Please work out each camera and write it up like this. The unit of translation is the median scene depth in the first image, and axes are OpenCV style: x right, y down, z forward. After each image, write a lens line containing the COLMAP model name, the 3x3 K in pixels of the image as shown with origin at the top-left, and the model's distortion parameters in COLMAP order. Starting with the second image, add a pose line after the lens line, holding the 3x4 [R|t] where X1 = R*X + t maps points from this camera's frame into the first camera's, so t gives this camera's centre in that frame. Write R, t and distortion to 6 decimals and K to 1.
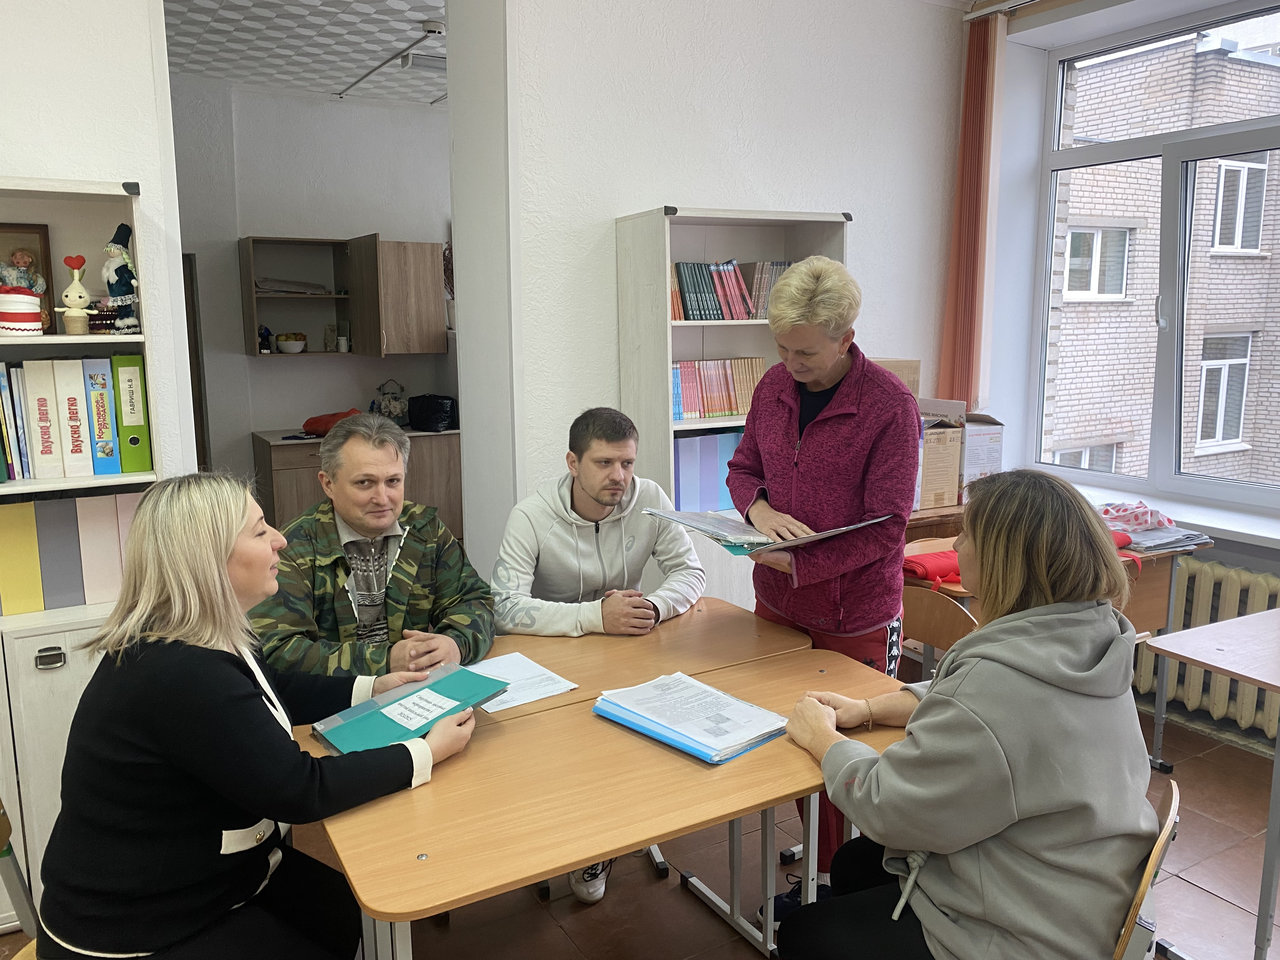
lens RADIAL K [[1003.1, 0, 642.8], [0, 1003.1, 397.6], [0, 0, 1]] dist [0.115514, -0.222110]
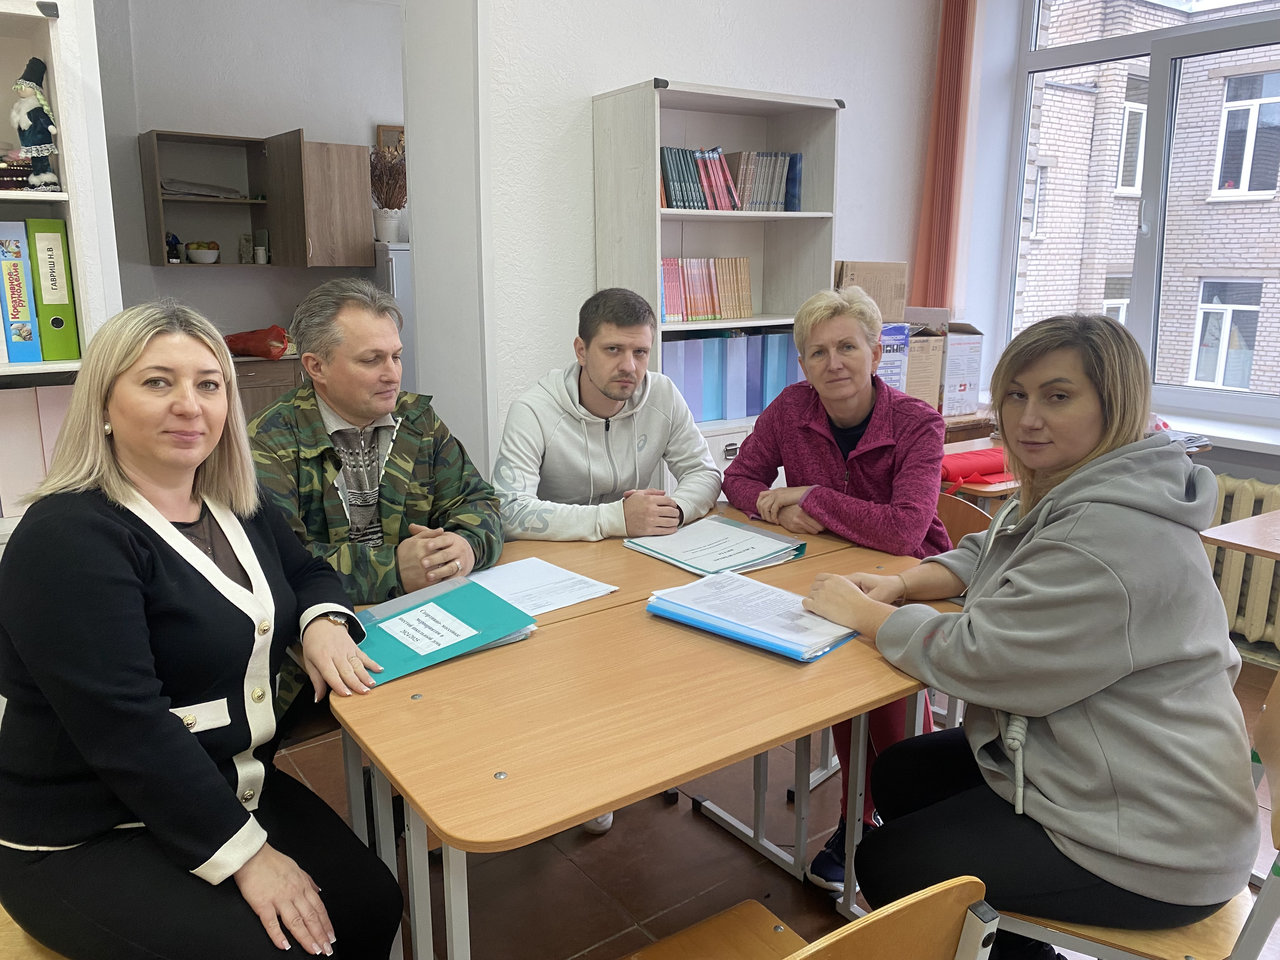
lens RADIAL K [[1012.9, 0, 640.3], [0, 1012.9, 399.8], [0, 0, 1]] dist [0.016674, -0.003709]
pose [[0.994514, -0.006606, 0.104394, -0.108410], [0.001488, 0.998796, 0.049025, 0.064354], [-0.104592, -0.048601, 0.993327, 0.112235]]
